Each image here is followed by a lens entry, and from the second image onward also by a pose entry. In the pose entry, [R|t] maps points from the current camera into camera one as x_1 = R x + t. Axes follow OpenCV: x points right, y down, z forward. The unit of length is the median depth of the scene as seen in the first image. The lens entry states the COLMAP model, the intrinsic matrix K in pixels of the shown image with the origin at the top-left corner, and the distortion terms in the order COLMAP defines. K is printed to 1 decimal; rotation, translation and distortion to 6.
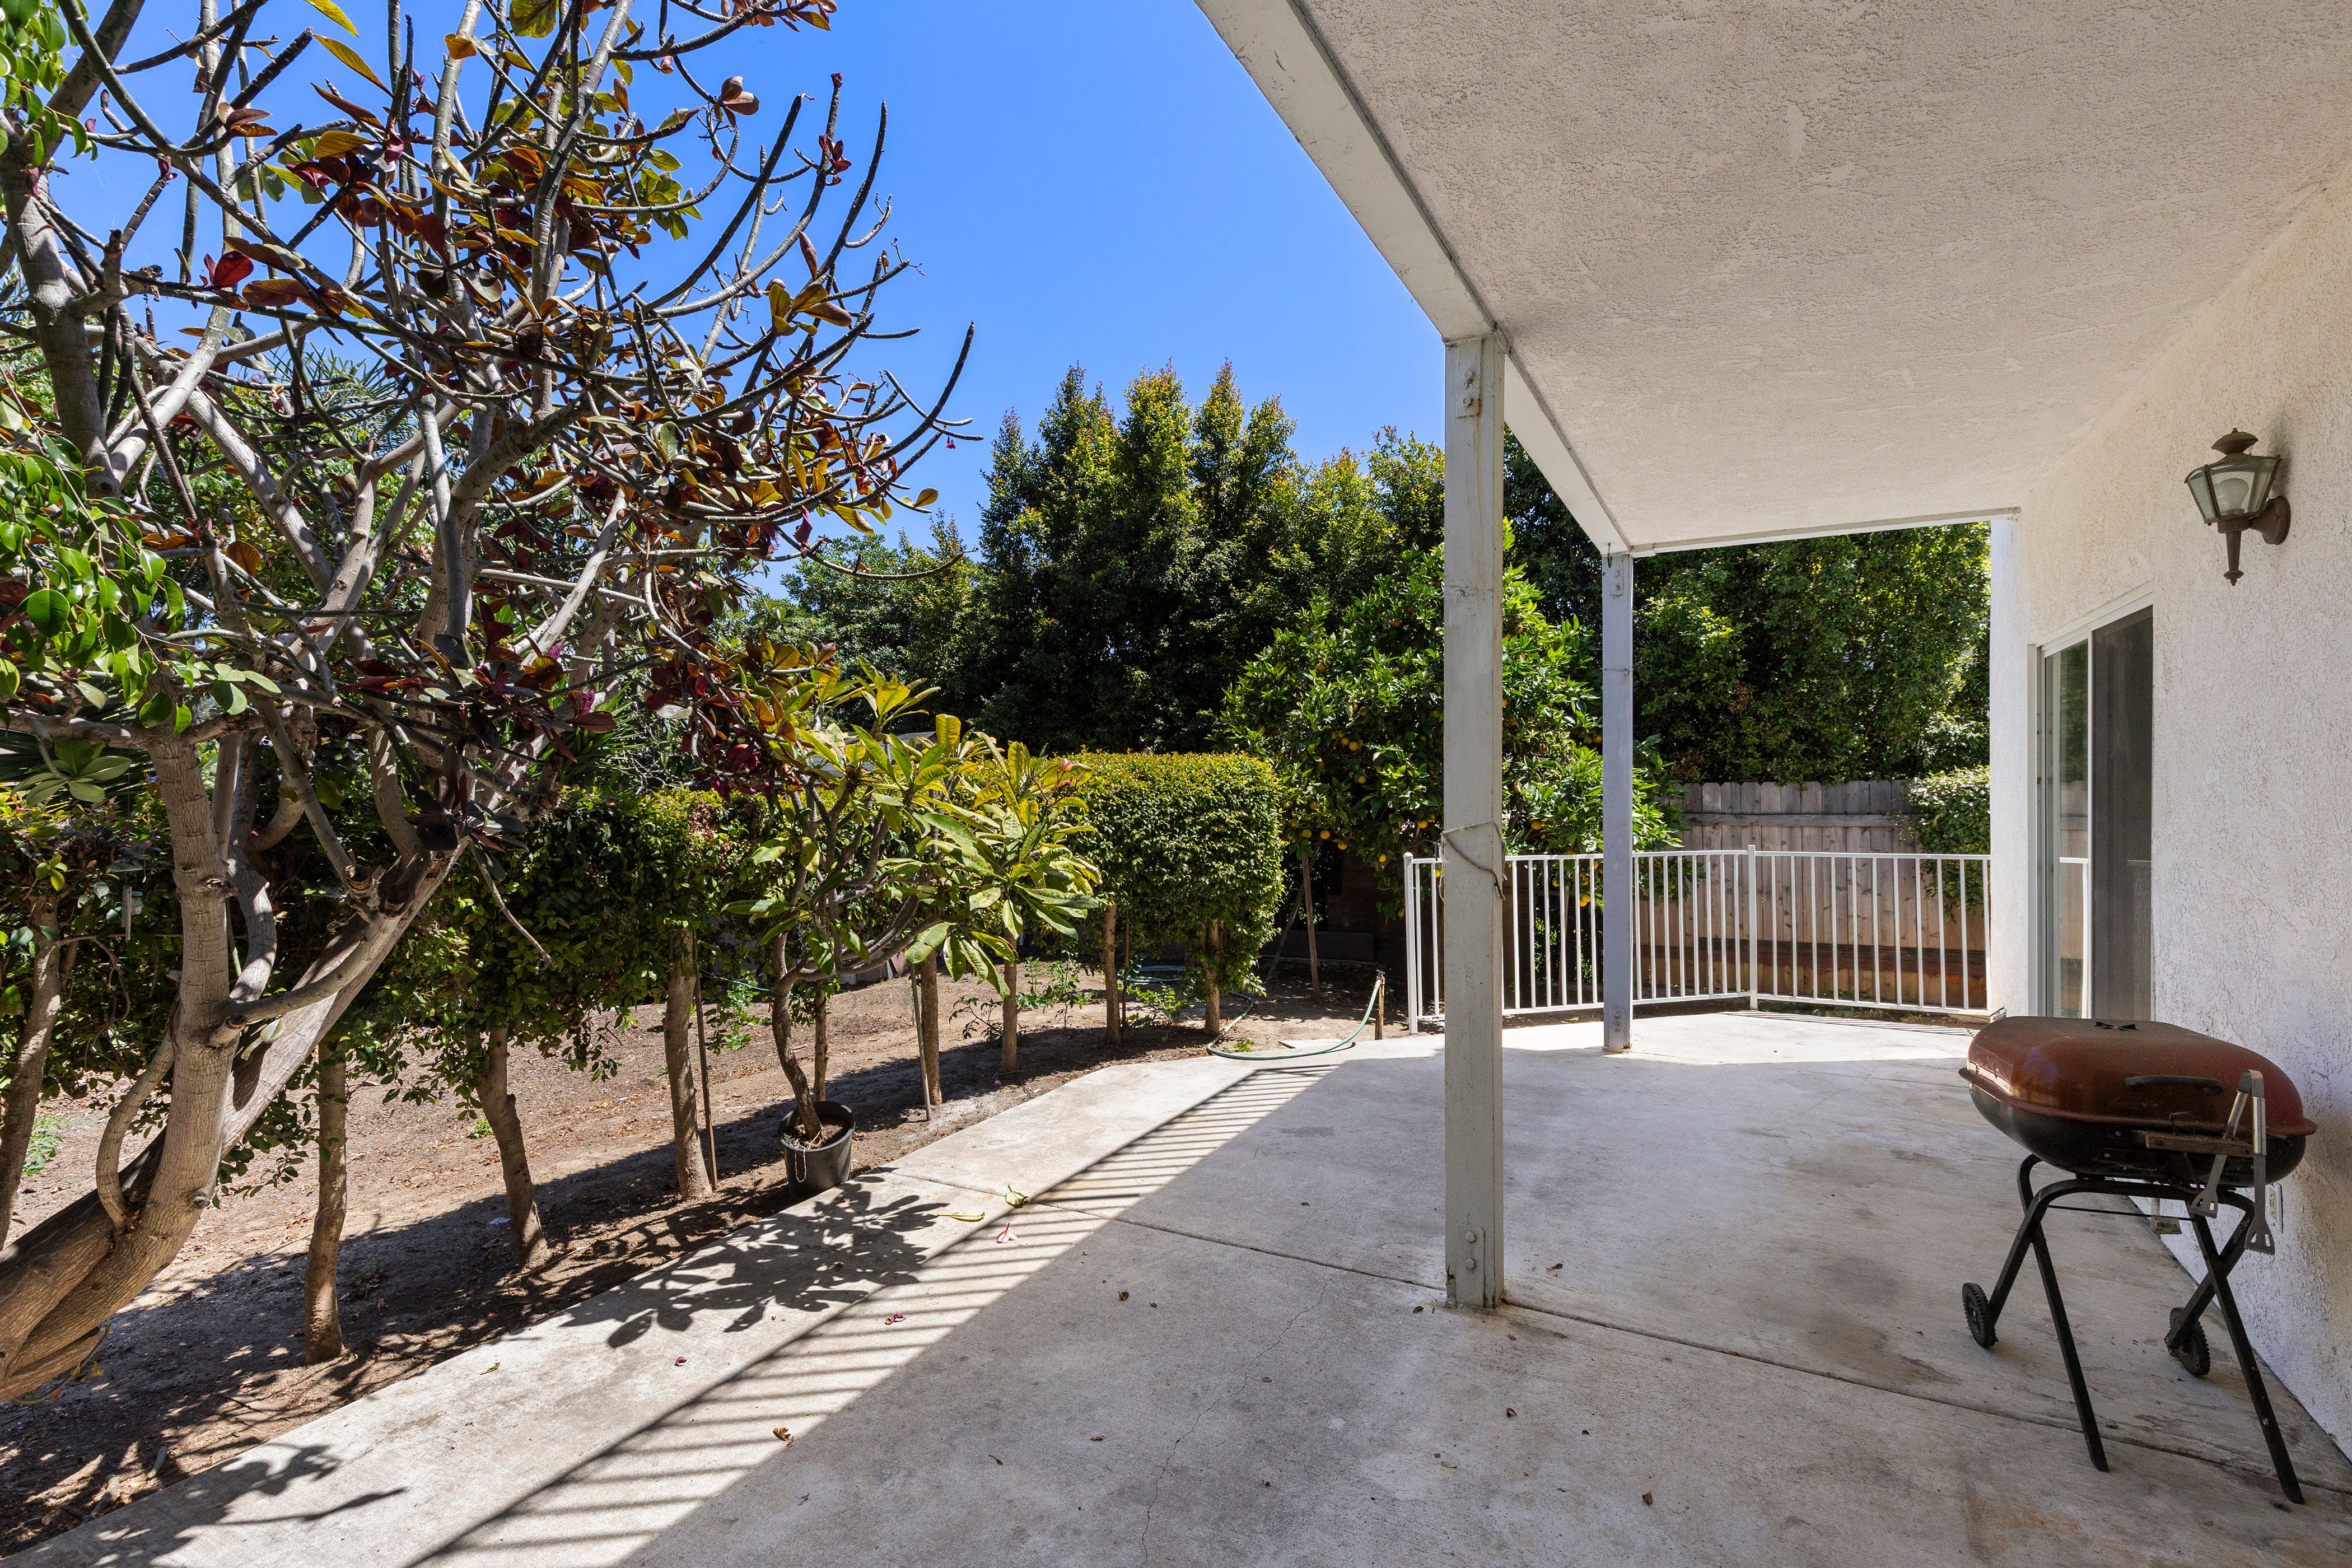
lens RADIAL K [[1037.2, 0, 1237.4], [0, 1037.2, 777.8], [0, 0, 1]] dist [0.088425, 0.000004]
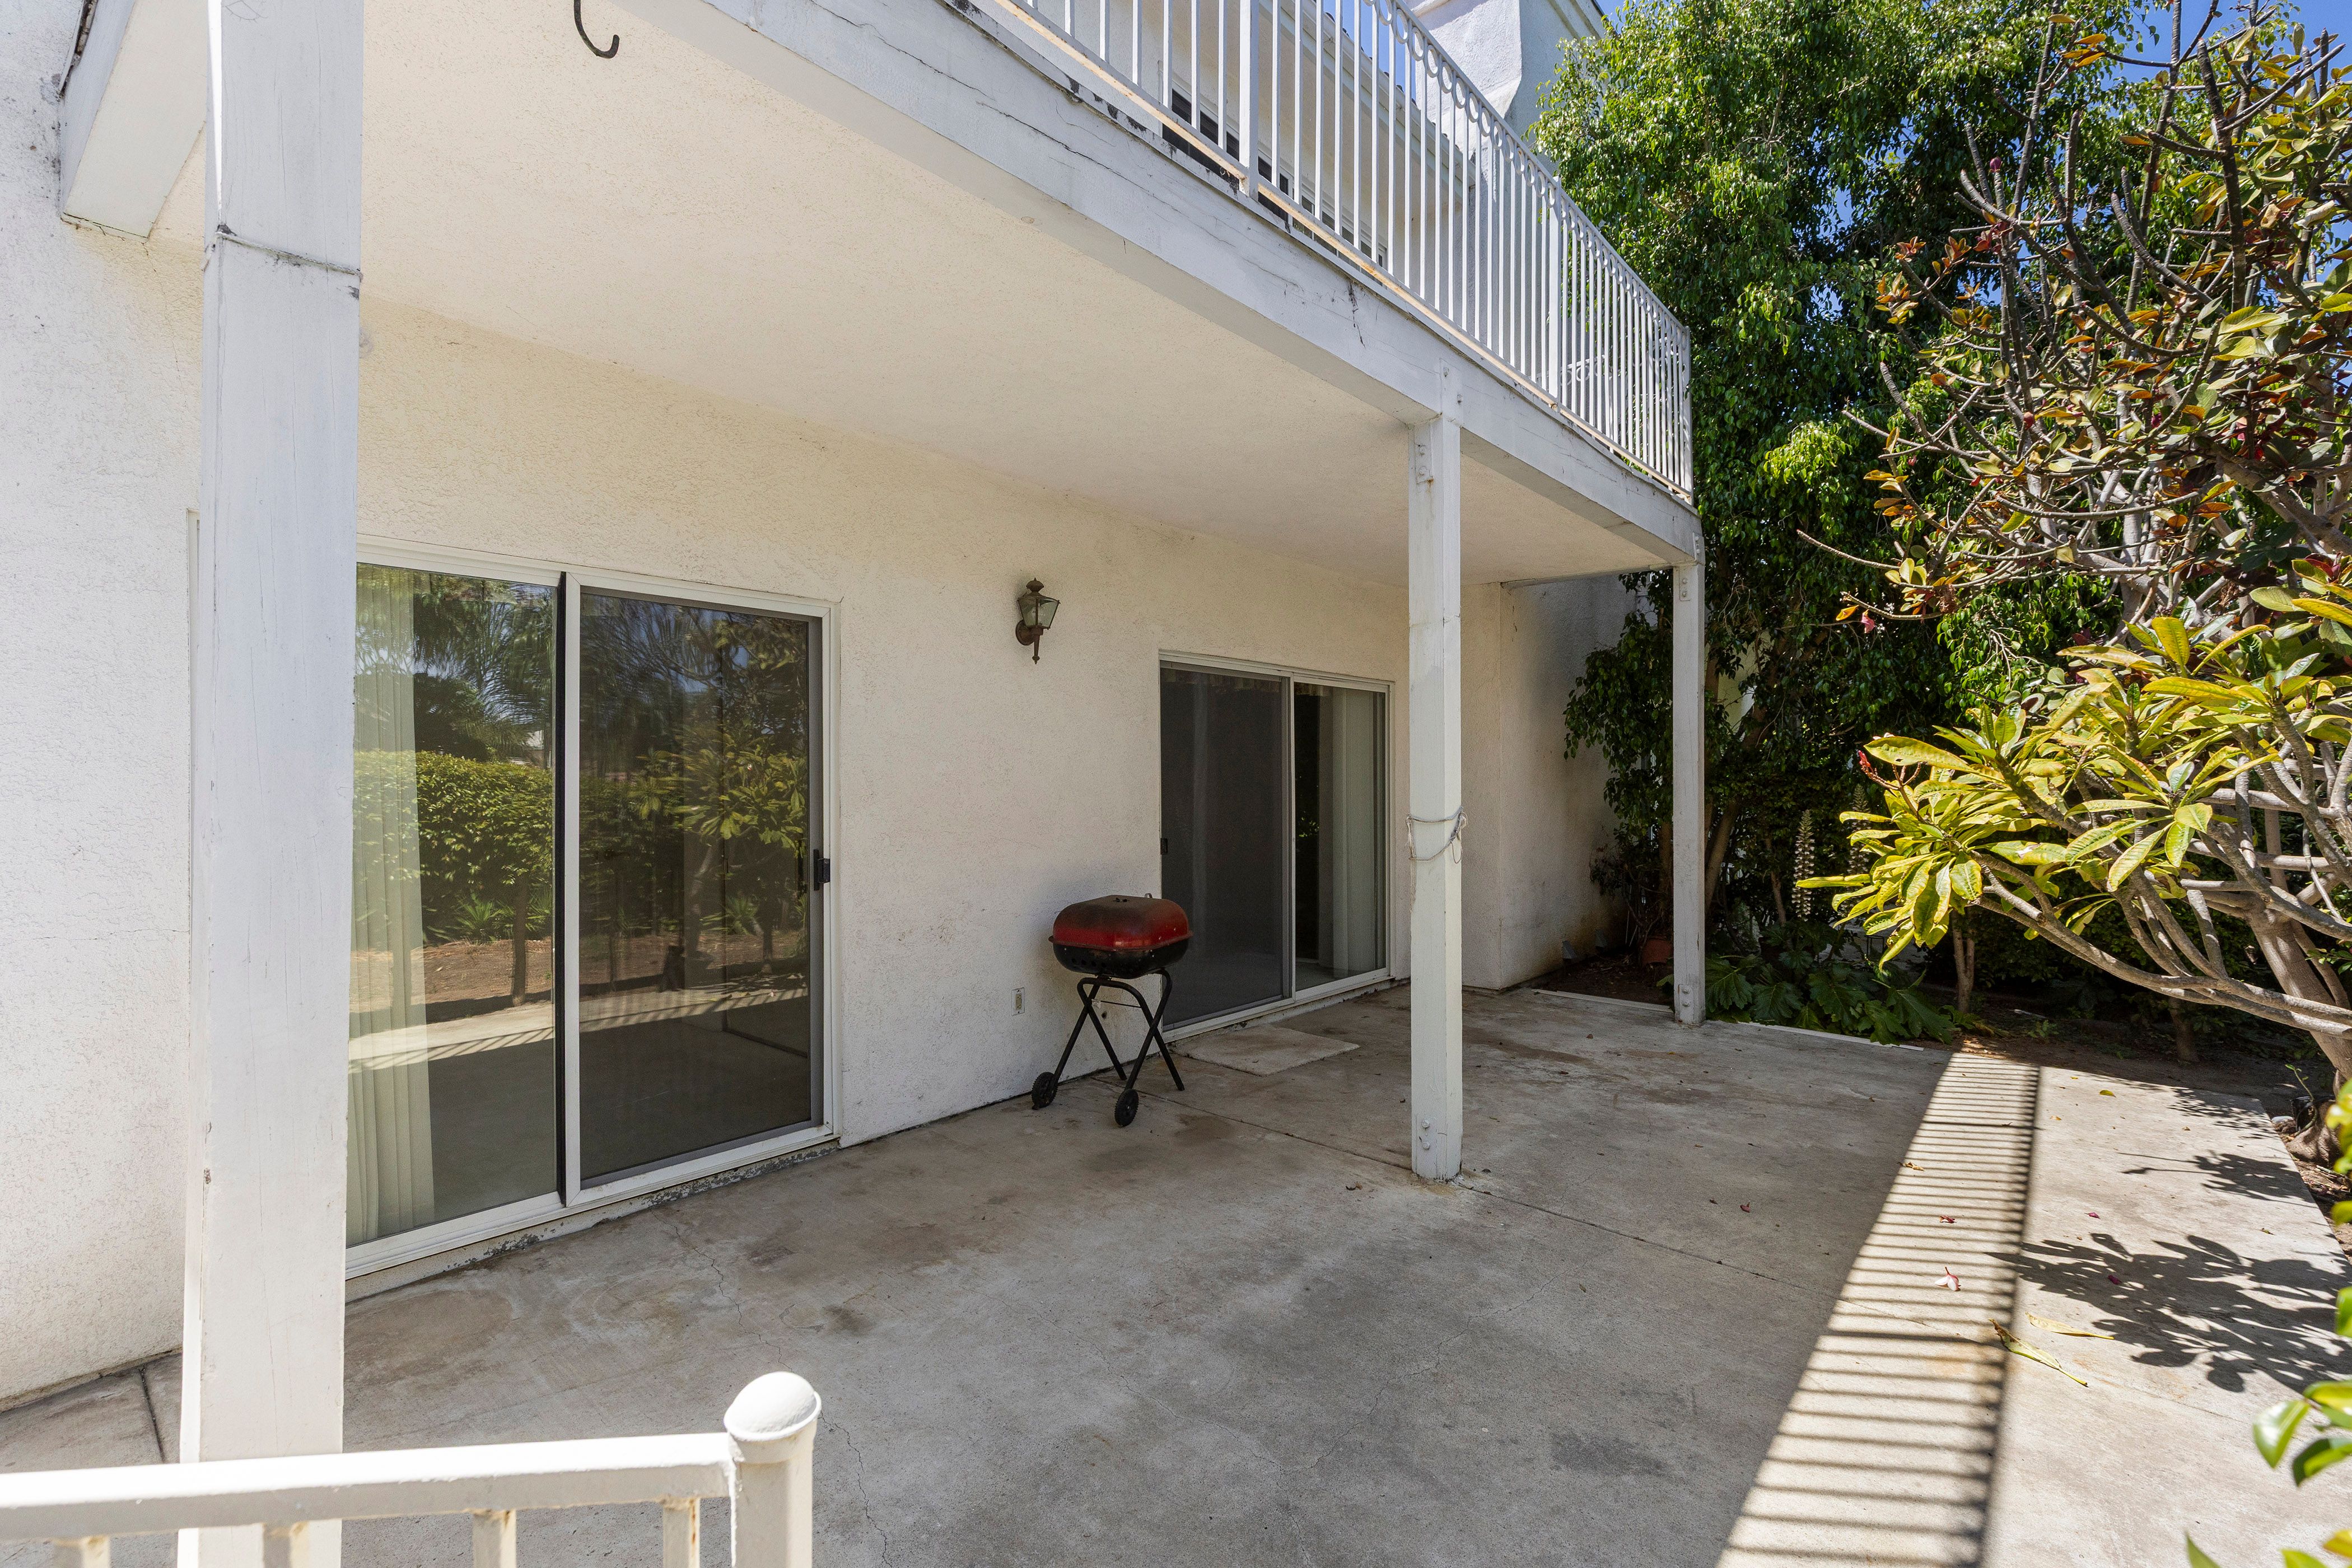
lens RADIAL K [[1056.3, 0, 1189.5], [0, 1056.3, 786.6], [0, 0, 1]] dist [0.025649, -0.019034]
pose [[-0.972316, 0.001576, 0.233667, 0.191818], [0.002235, 0.999994, 0.002554, 0.021480], [-0.233661, 0.003005, -0.972313, 2.044842]]
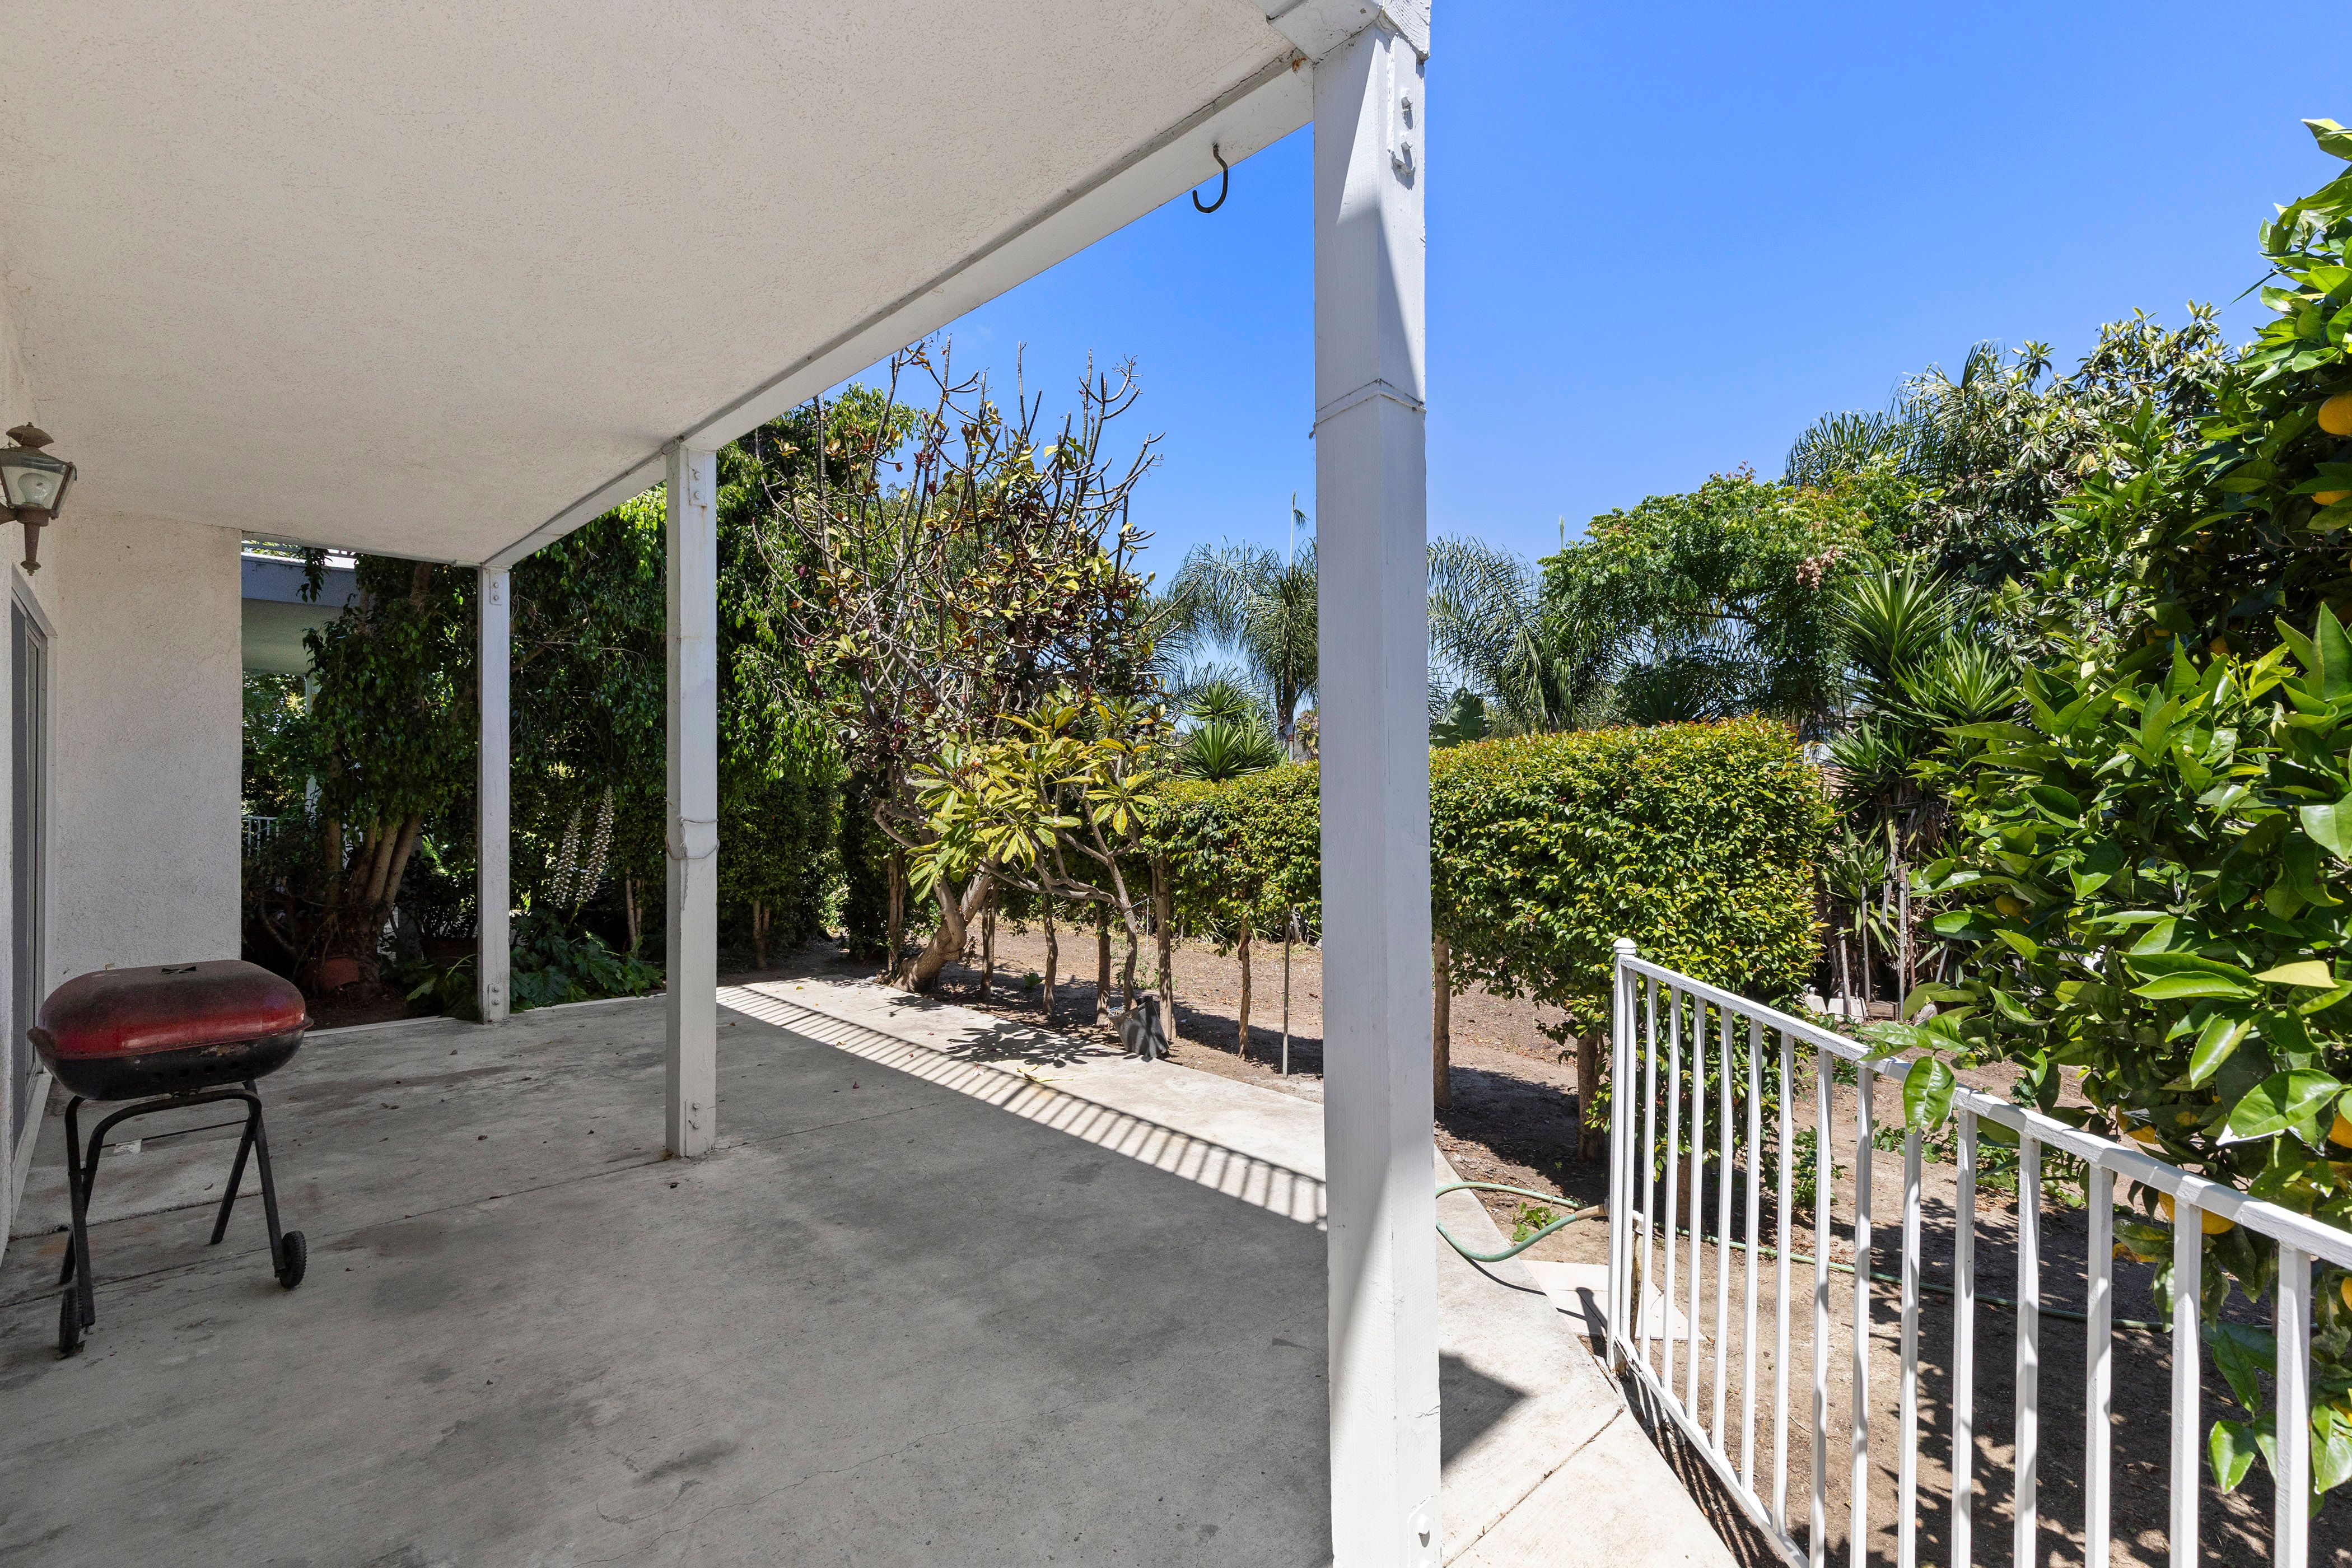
lens RADIAL K [[1056.3, 0, 1189.5], [0, 1056.3, 786.6], [0, 0, 1]] dist [0.025649, -0.019034]
pose [[-0.304029, 0.000437, -0.952663, 1.169367], [0.000165, 1.000000, 0.000406, 0.020721], [0.952663, -0.000034, -0.304029, 1.799737]]
